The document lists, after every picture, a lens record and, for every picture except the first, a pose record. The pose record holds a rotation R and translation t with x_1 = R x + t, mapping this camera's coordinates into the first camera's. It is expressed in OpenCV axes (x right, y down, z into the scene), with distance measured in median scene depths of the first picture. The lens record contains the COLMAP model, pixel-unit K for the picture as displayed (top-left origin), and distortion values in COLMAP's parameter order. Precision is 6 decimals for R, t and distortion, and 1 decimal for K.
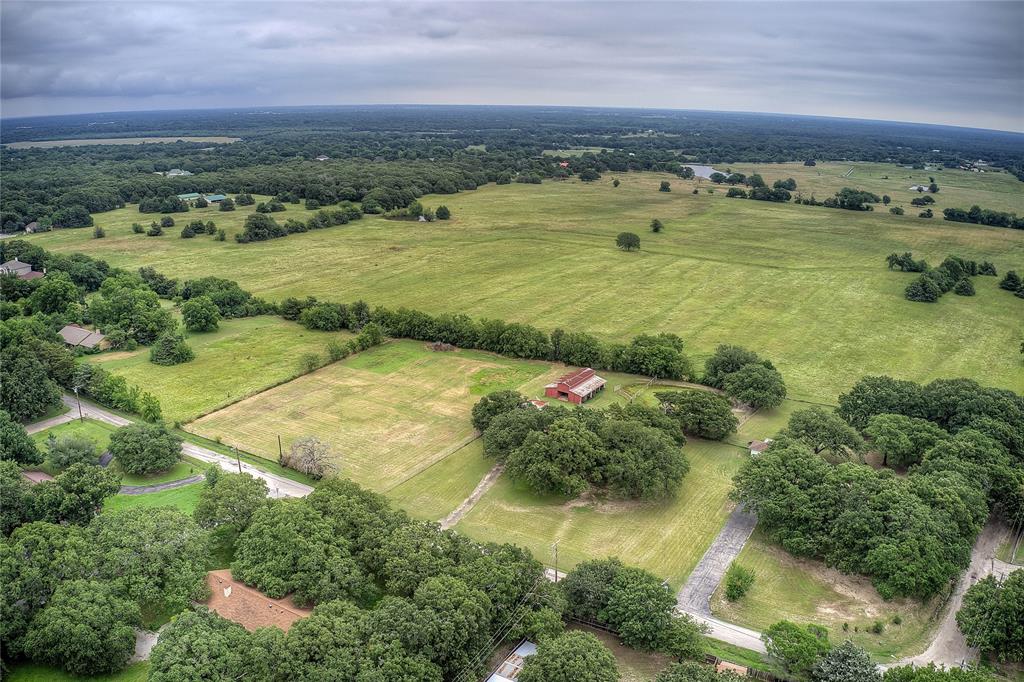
lens RADIAL K [[799.7, 0, 512.0], [0, 799.7, 341.0], [0, 0, 1]] dist [-0.192125, 0.047111]
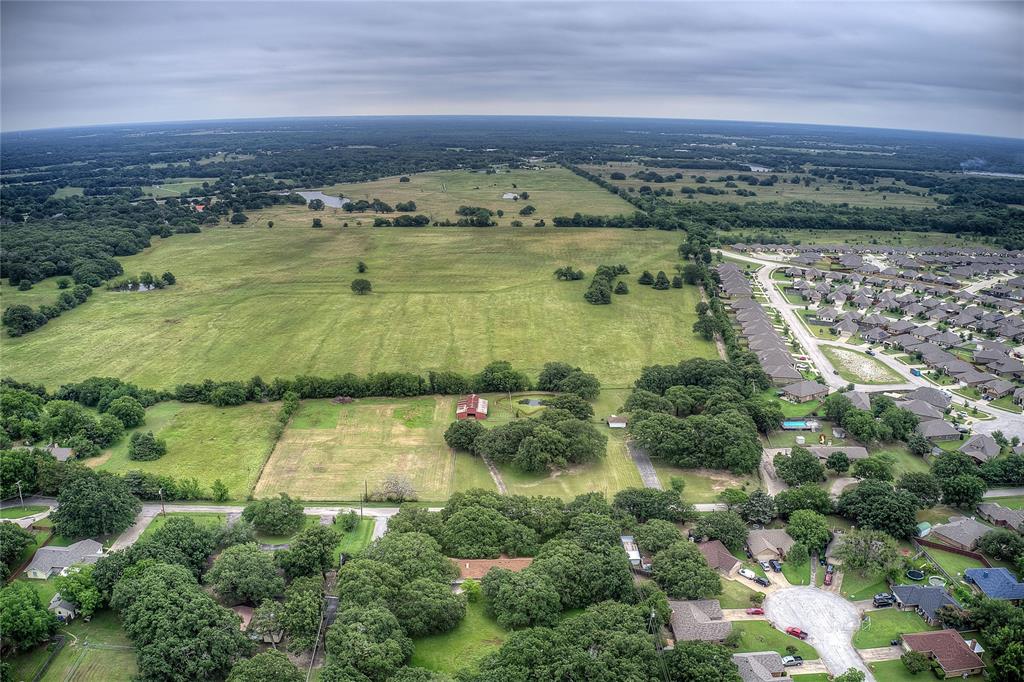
lens RADIAL K [[799.7, 0, 512.0], [0, 799.7, 341.0], [0, 0, 1]] dist [-0.192125, 0.047111]
pose [[0.844266, -0.158108, 0.512071, -0.333229], [0.160594, 0.986221, 0.039731, -0.062882], [-0.511297, 0.048692, 0.858024, -0.167183]]
